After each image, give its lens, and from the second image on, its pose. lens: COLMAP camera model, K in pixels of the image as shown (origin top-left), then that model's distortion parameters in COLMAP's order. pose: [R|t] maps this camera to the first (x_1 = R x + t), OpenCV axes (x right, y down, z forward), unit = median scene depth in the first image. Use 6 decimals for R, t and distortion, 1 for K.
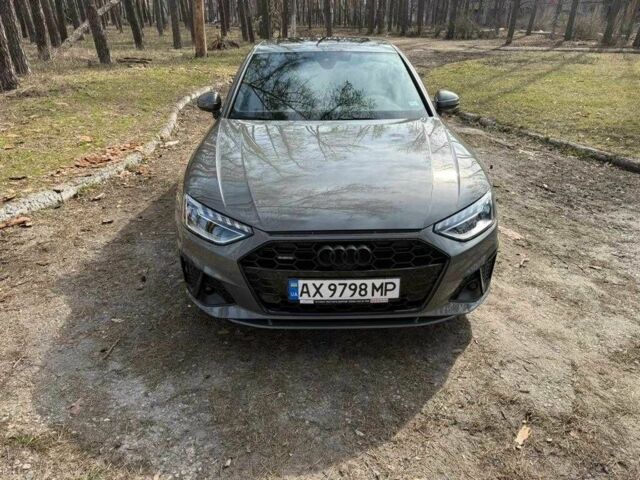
lens RADIAL K [[475.0, 0, 319.9], [0, 475.0, 225.9], [0, 0, 1]] dist [0.003958, -0.009256]
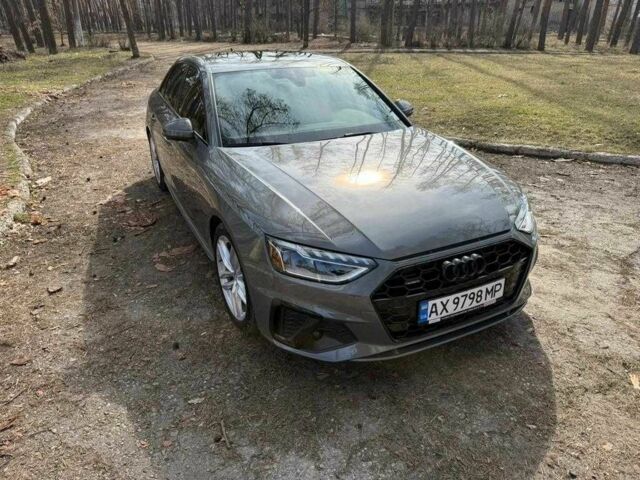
lens RADIAL K [[469.5, 0, 322.4], [0, 469.5, 237.7], [0, 0, 1]] dist [-0.002711, -0.007476]
pose [[0.902060, -0.180803, 0.391916, -0.599398], [0.173110, 0.983354, 0.055210, -0.108804], [-0.395374, 0.018042, 0.918343, 0.181836]]
